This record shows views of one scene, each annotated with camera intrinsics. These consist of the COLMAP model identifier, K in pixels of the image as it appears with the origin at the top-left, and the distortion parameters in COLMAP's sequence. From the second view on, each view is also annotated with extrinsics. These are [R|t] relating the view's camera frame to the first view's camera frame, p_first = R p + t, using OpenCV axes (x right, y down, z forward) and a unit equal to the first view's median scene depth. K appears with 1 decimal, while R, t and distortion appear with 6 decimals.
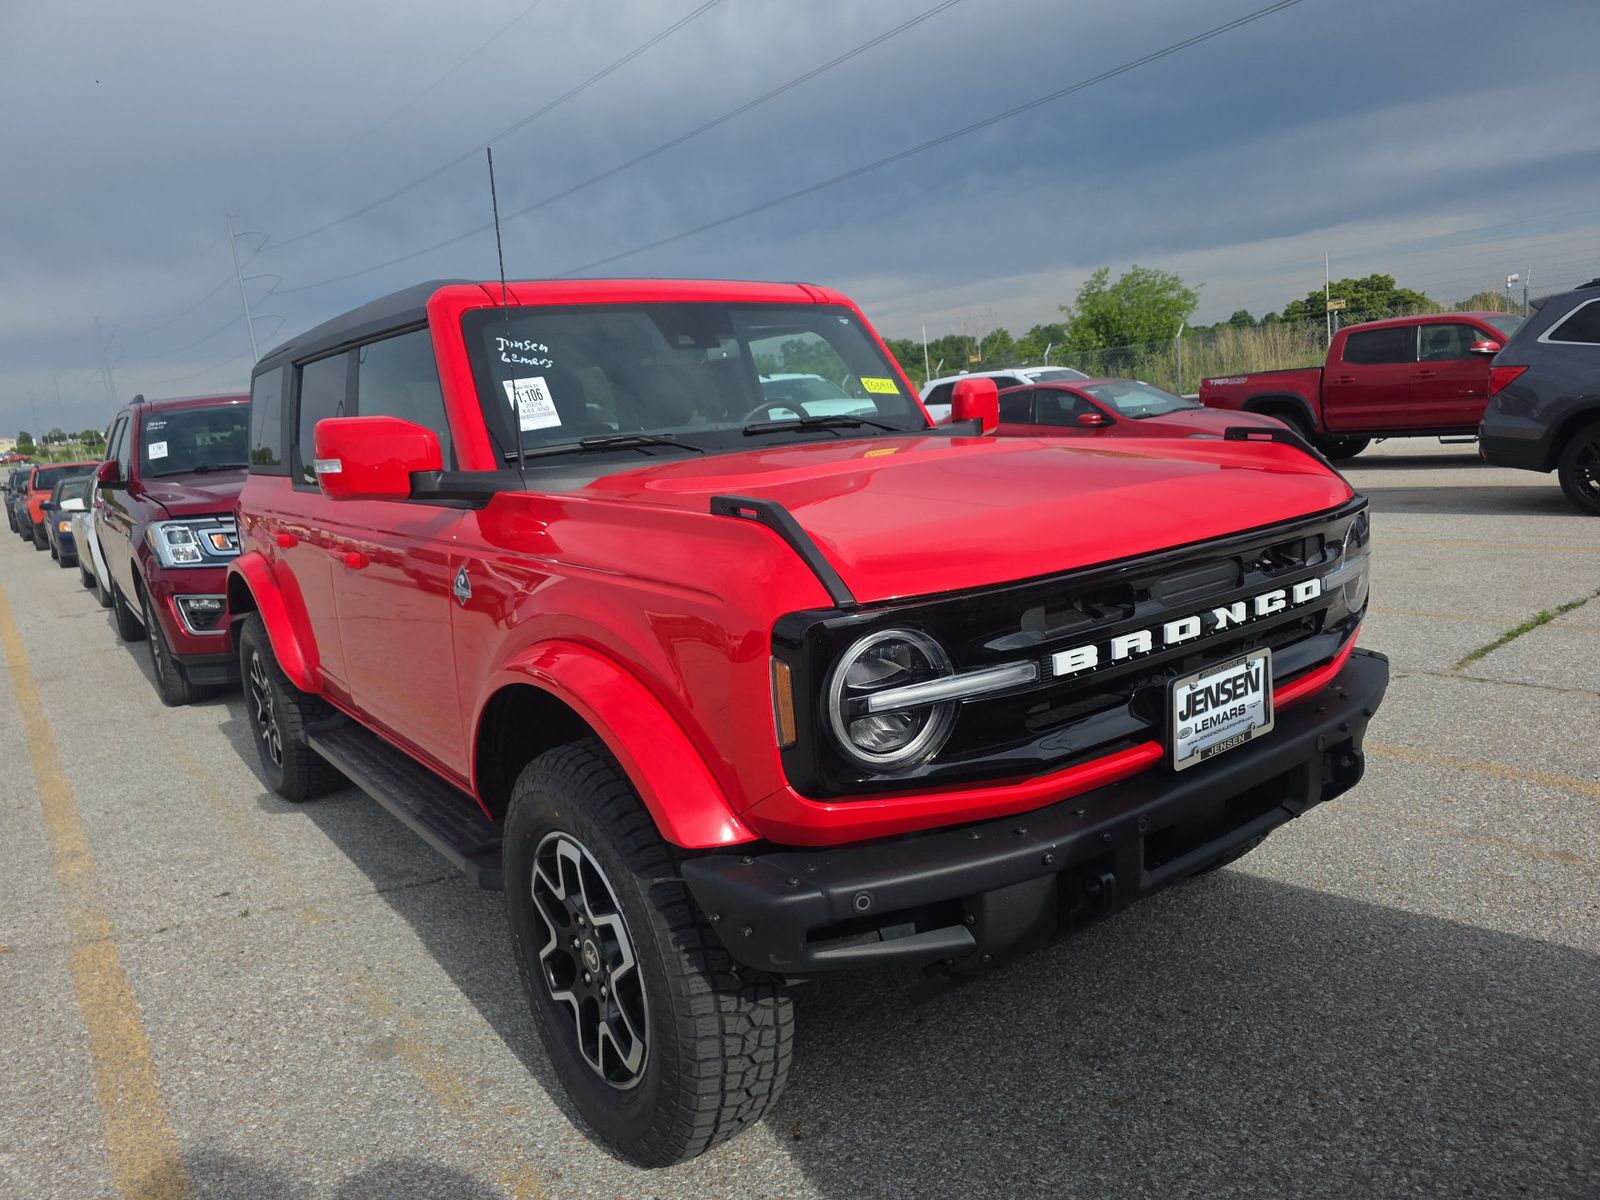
lens RADIAL K [[1052.9, 0, 771.8], [0, 1052.9, 598.4], [0, 0, 1]] dist [0.043455, -0.027043]
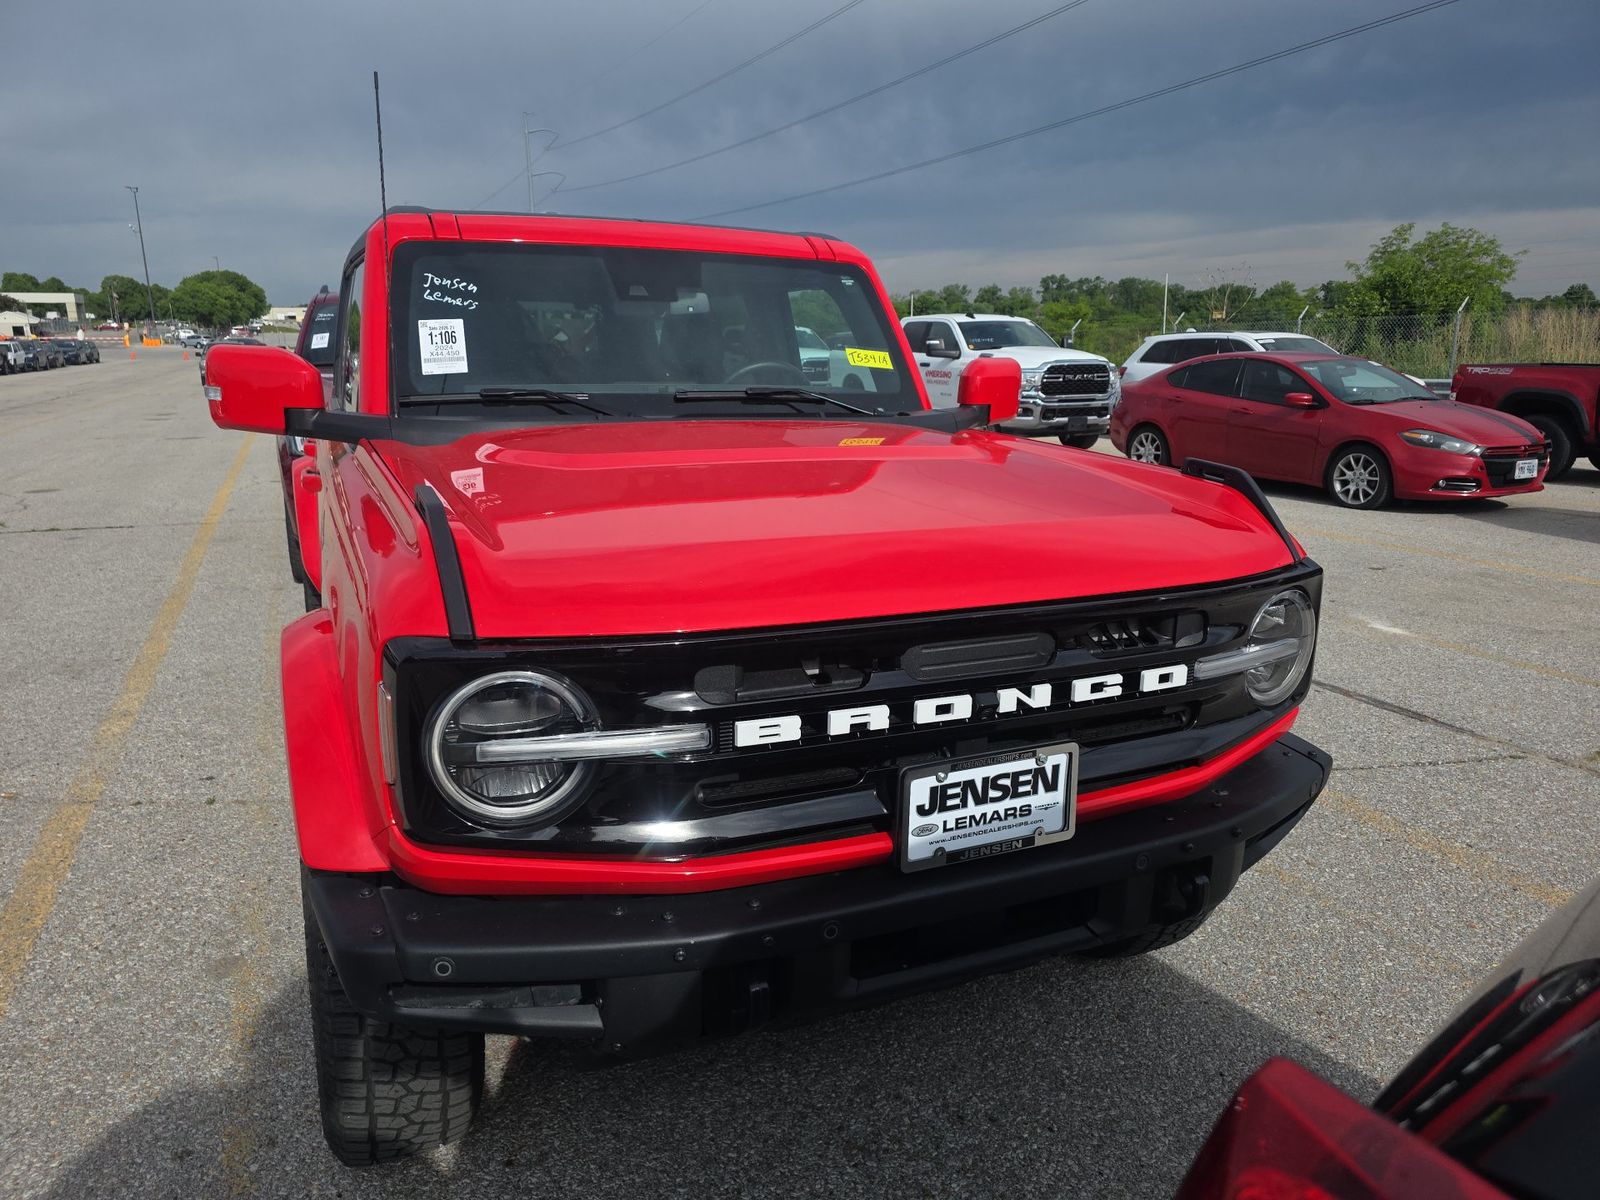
lens RADIAL K [[1052.9, 0, 771.8], [0, 1052.9, 598.4], [0, 0, 1]] dist [0.043455, -0.027043]
pose [[0.972387, 0.141085, -0.185898, 0.370650], [-0.128607, 0.988654, 0.077614, -0.097726], [0.194739, -0.051563, 0.979499, 0.147045]]
